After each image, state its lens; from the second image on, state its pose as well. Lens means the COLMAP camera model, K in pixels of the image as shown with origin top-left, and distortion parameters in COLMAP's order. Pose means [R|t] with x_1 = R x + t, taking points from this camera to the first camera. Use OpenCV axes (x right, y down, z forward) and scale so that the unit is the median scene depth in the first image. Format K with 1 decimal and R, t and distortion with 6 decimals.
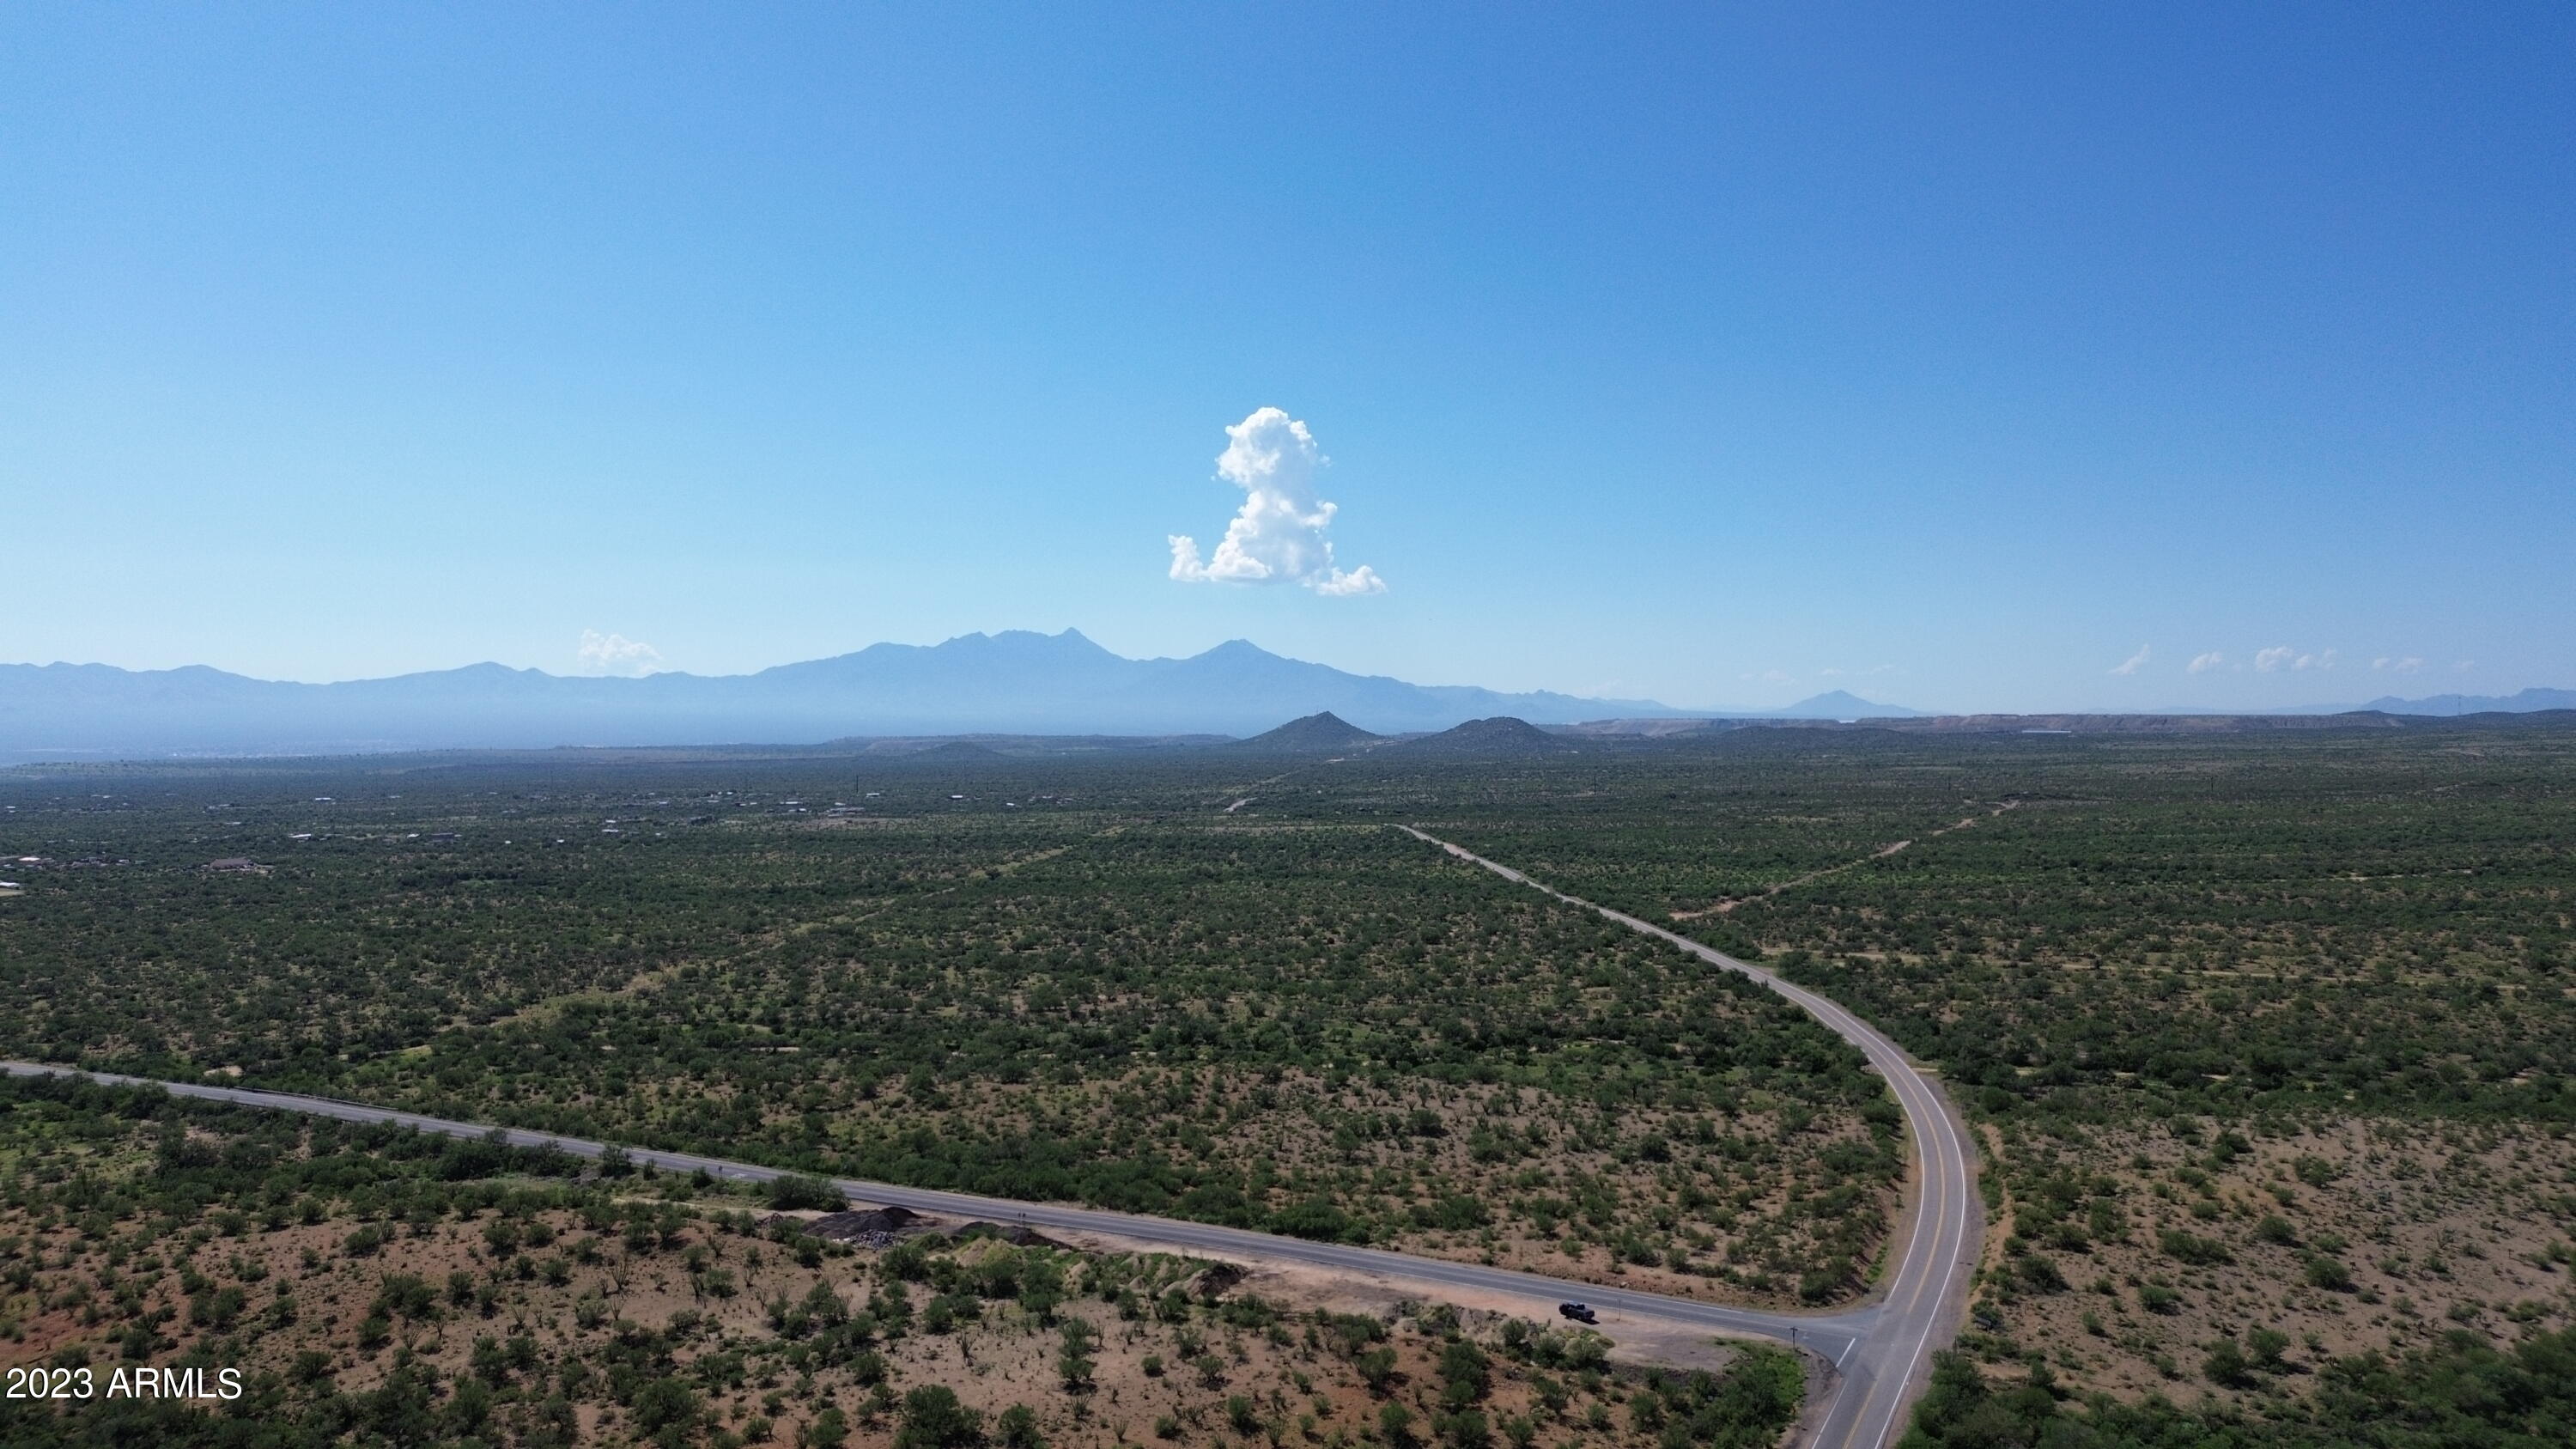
lens RADIAL K [[1814.6, 0, 1293.1], [0, 1814.6, 719.8], [0, 0, 1]] dist [0.097142, -0.118157]
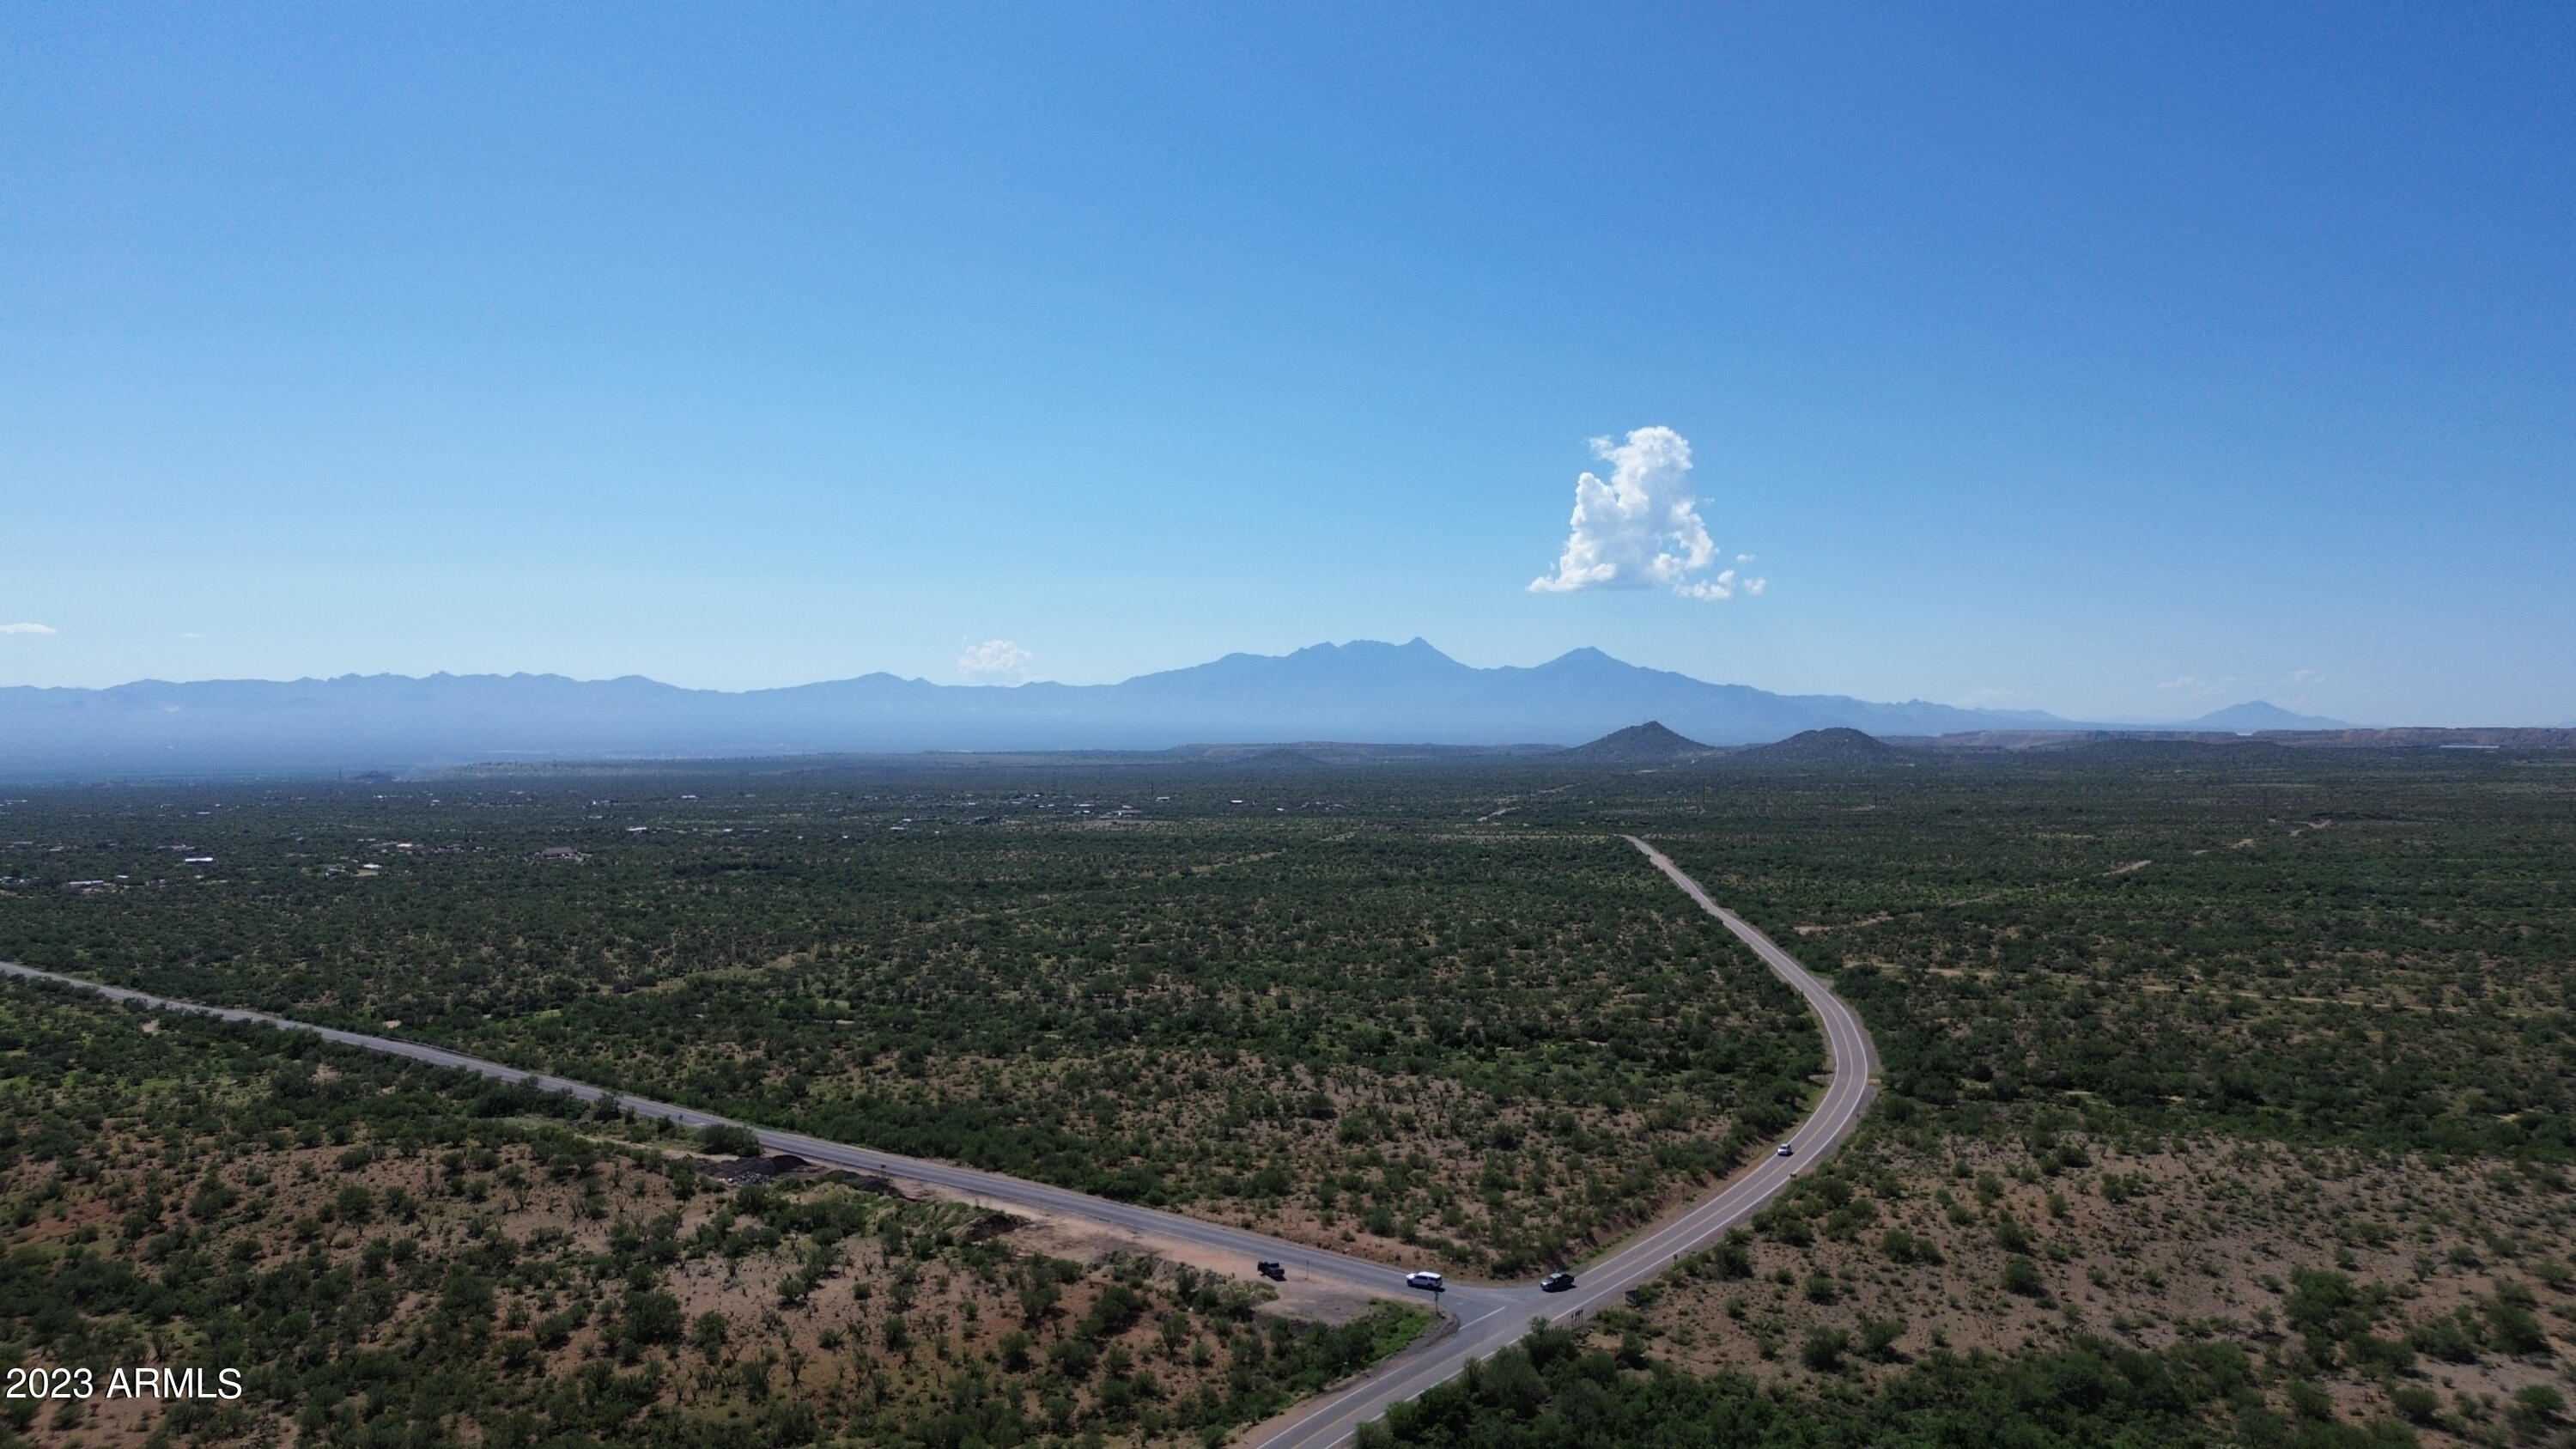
lens RADIAL K [[1814.6, 0, 1293.1], [0, 1814.6, 719.8], [0, 0, 1]] dist [0.097142, -0.118157]
pose [[0.981624, 0.004078, -0.190781, 0.016976], [-0.005024, 0.999977, -0.004476, 0.000015], [0.190759, 0.005352, 0.981622, -0.003110]]
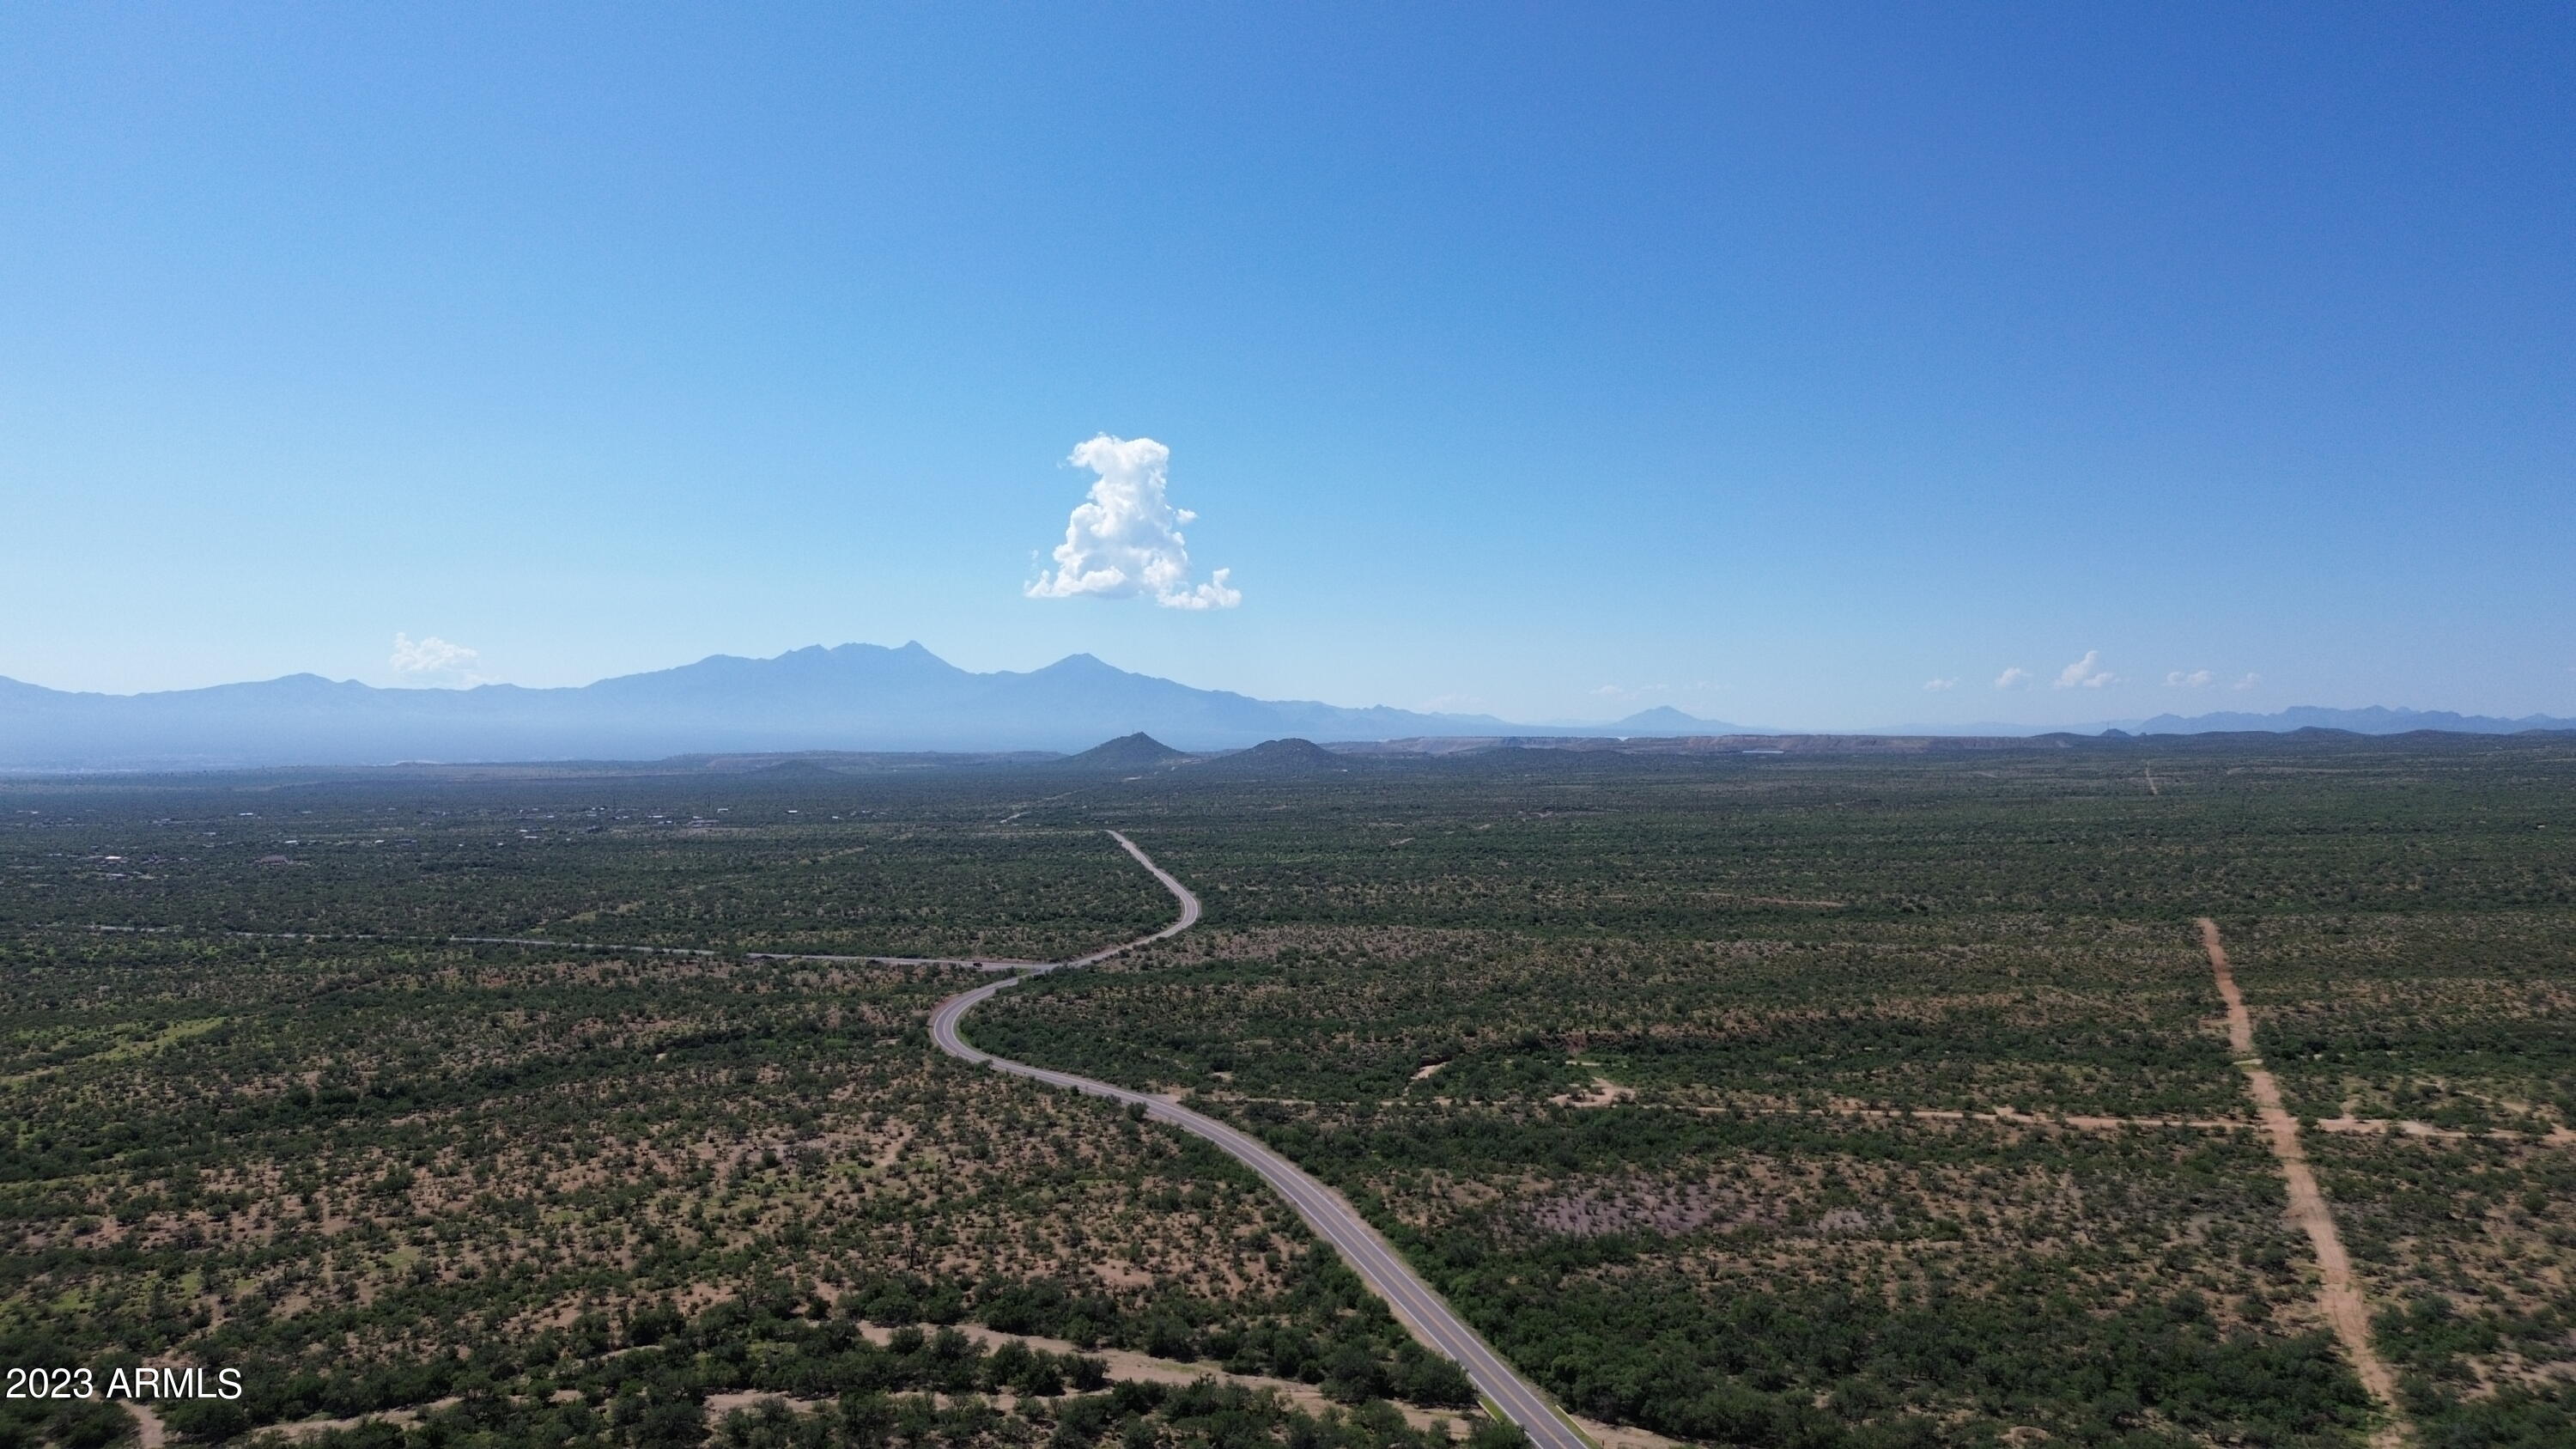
lens RADIAL K [[1814.6, 0, 1293.1], [0, 1814.6, 719.8], [0, 0, 1]] dist [0.097142, -0.118157]
pose [[0.996495, 0.002258, 0.083622, 0.020471], [-0.001683, 0.999974, -0.006941, -0.004813], [-0.083635, 0.006776, 0.996473, -0.108230]]
